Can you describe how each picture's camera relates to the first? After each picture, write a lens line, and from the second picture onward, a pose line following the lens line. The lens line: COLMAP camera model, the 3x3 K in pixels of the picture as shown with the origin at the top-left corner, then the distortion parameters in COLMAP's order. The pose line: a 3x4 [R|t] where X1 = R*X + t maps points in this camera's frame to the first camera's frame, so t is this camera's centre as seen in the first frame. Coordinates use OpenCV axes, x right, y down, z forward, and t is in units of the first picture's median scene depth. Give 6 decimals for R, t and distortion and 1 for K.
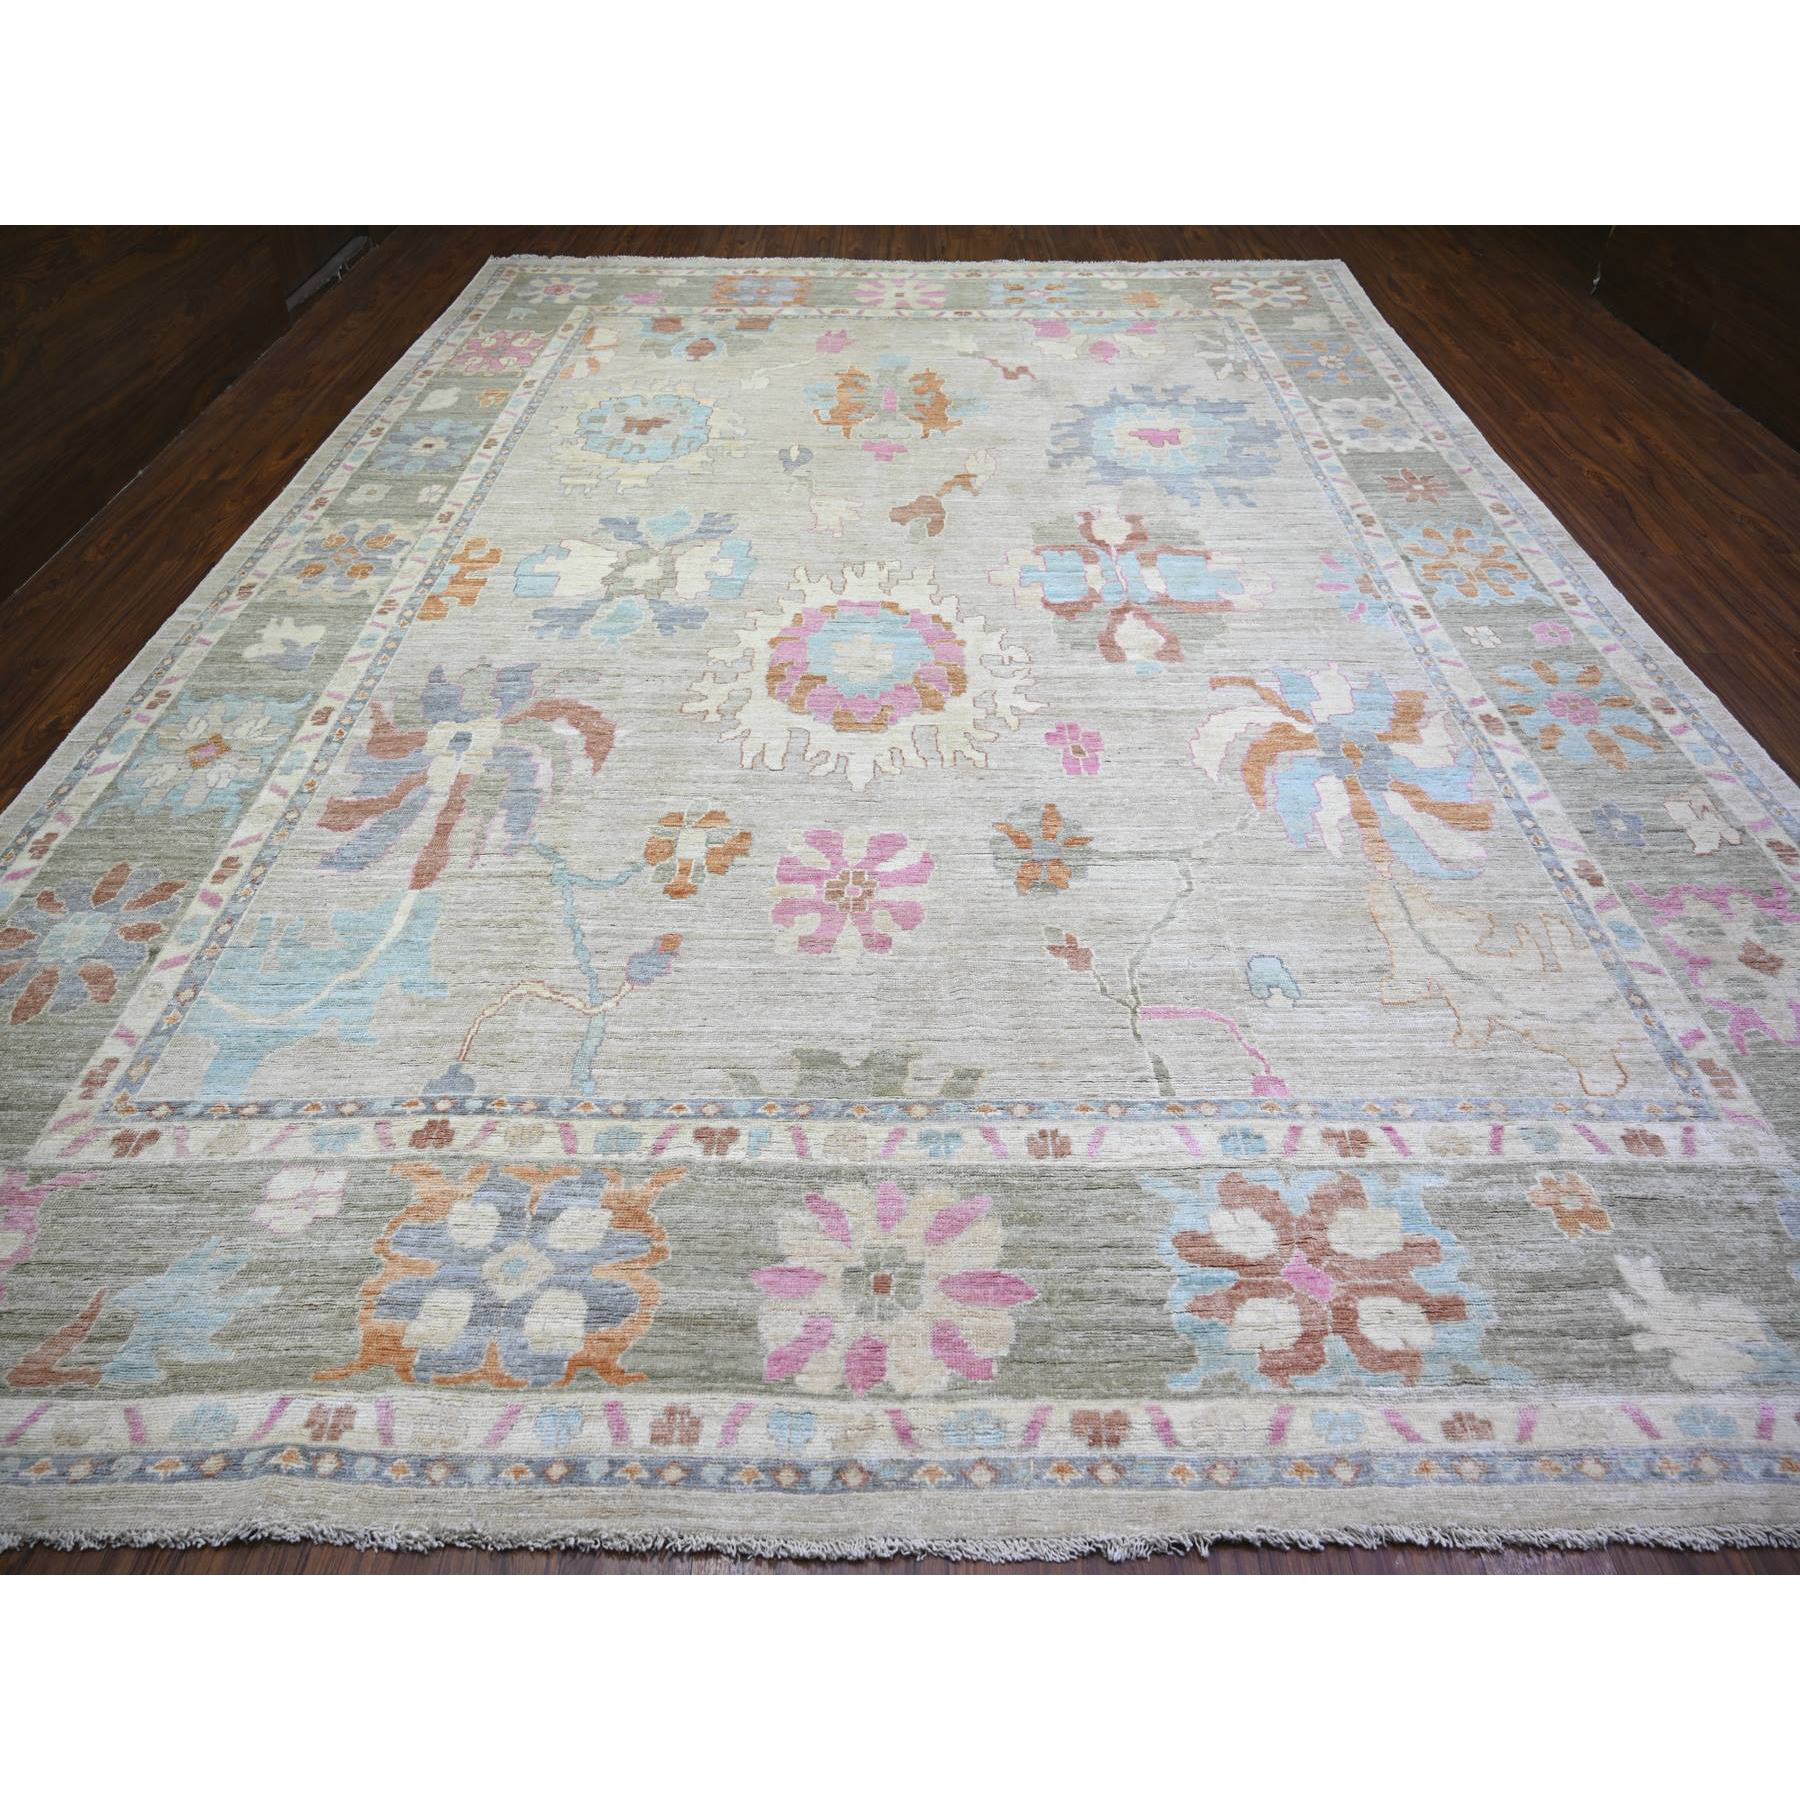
lens RADIAL K [[1123.2, 0, 900.0], [0, 1123.2, 900.0], [0, 0, 1]] dist [-0.008760, 0.001911]
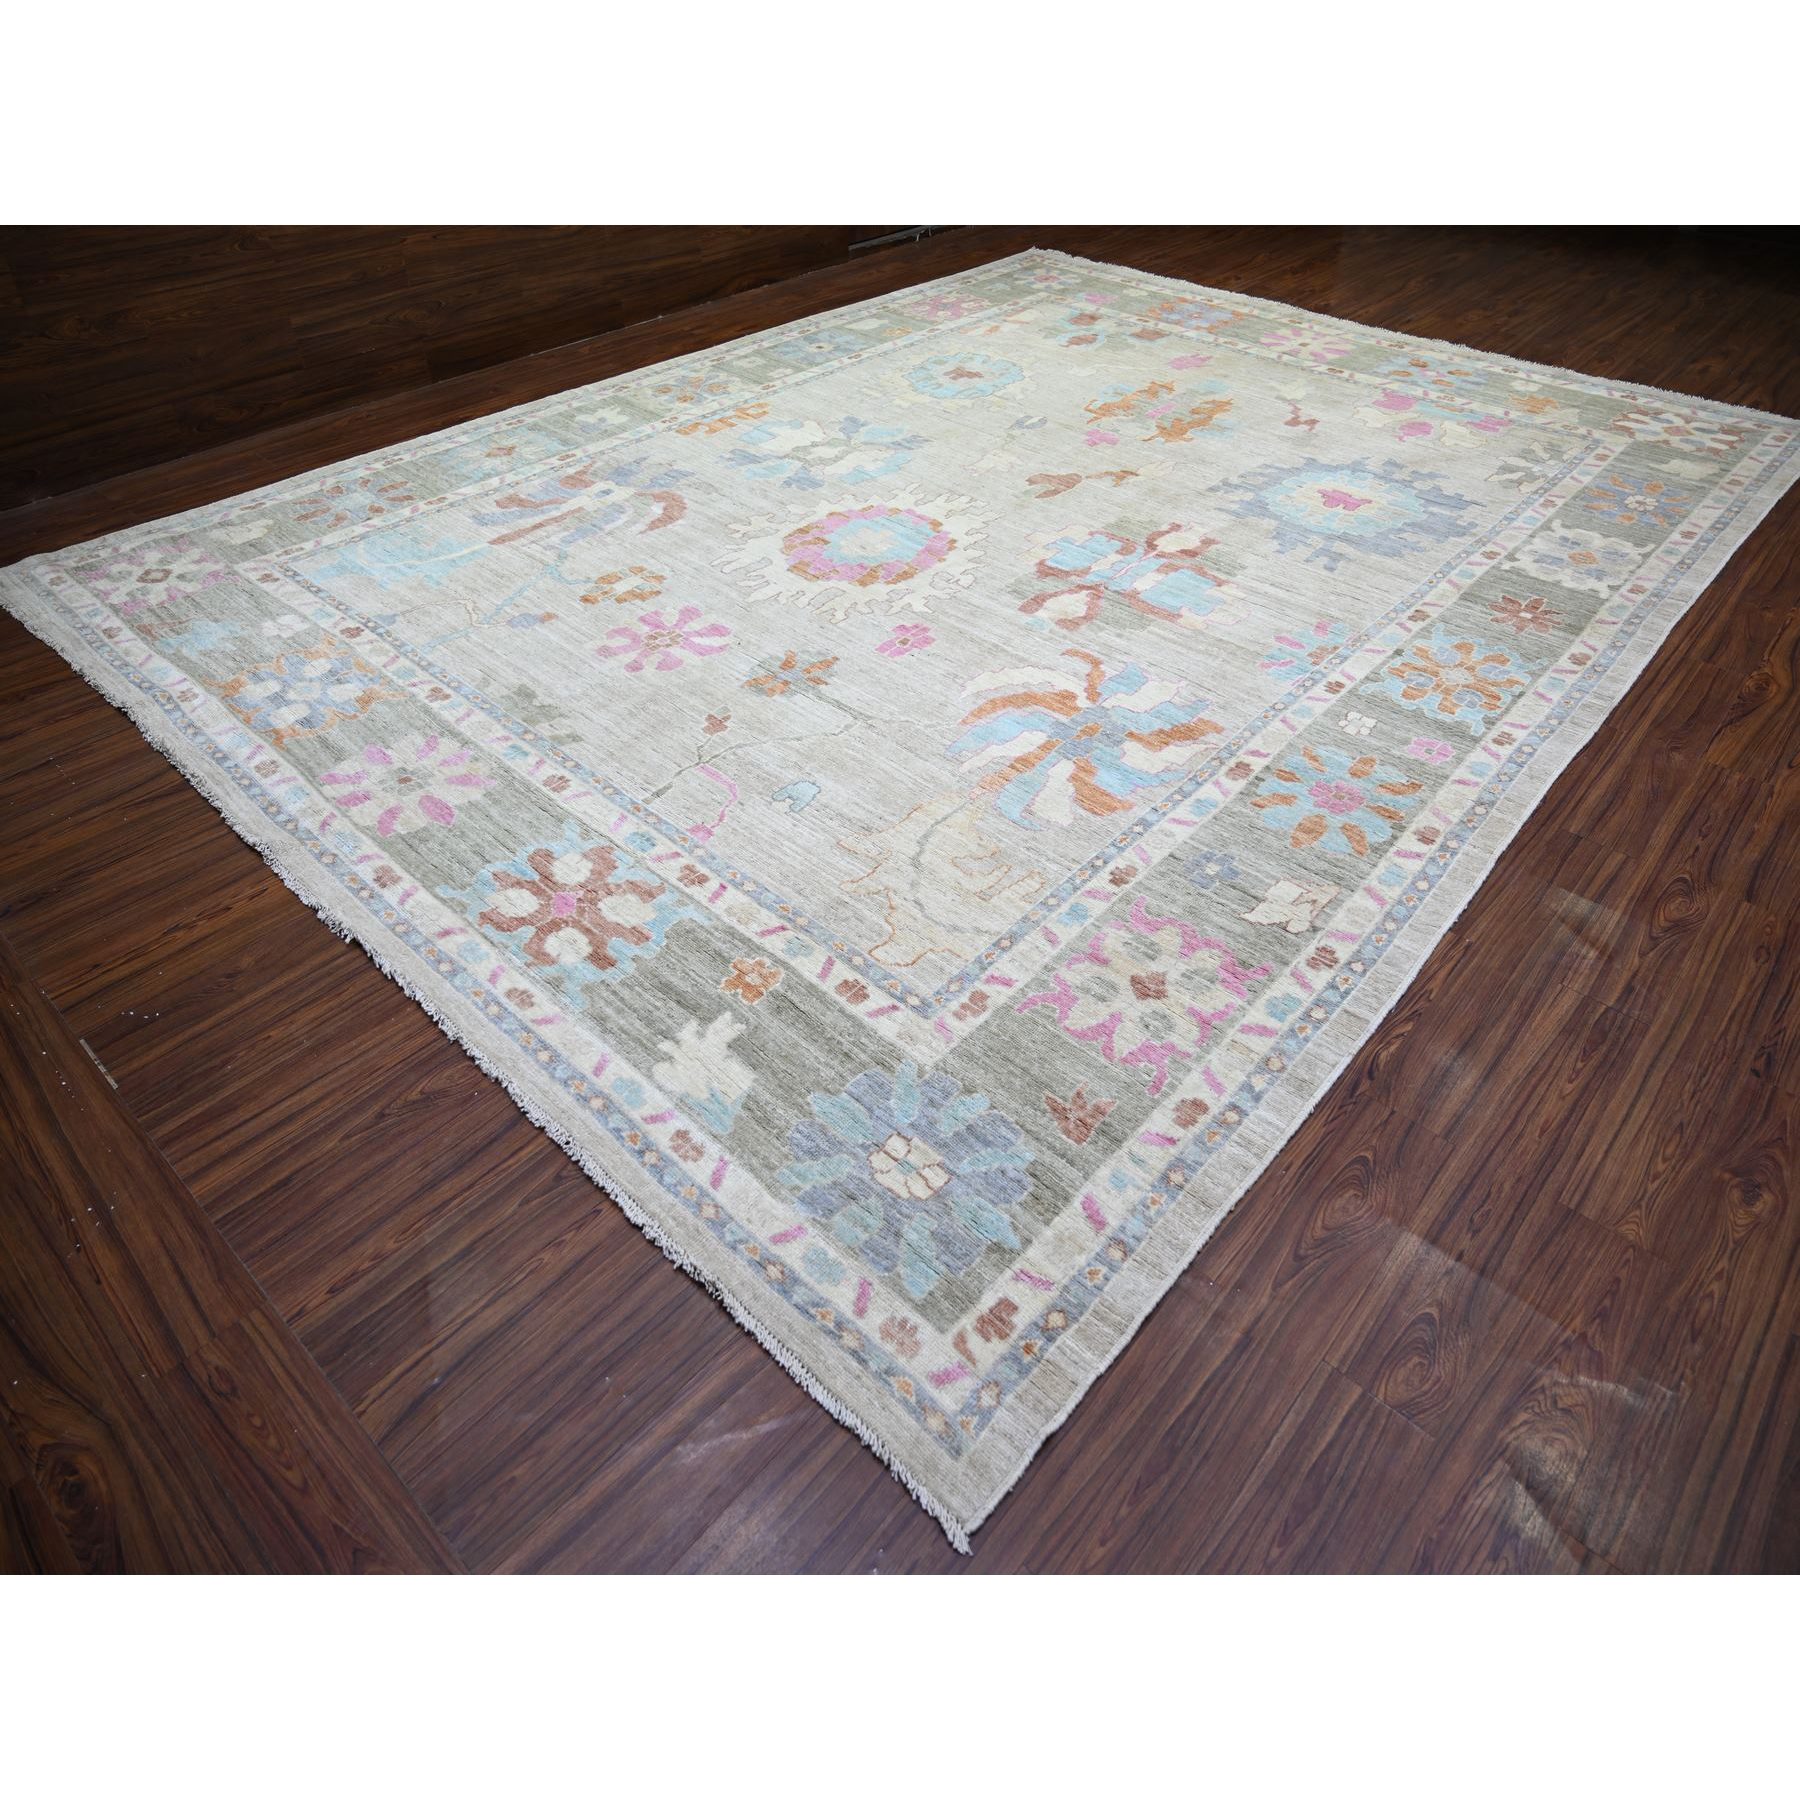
lens RADIAL K [[1123.2, 0, 900.0], [0, 1123.2, 900.0], [0, 0, 1]] dist [-0.008760, 0.001911]
pose [[0.733634, 0.462263, -0.498090, 0.833409], [-0.482104, 0.870625, 0.097915, -0.004903], [0.478912, 0.168298, 0.861580, -0.009992]]
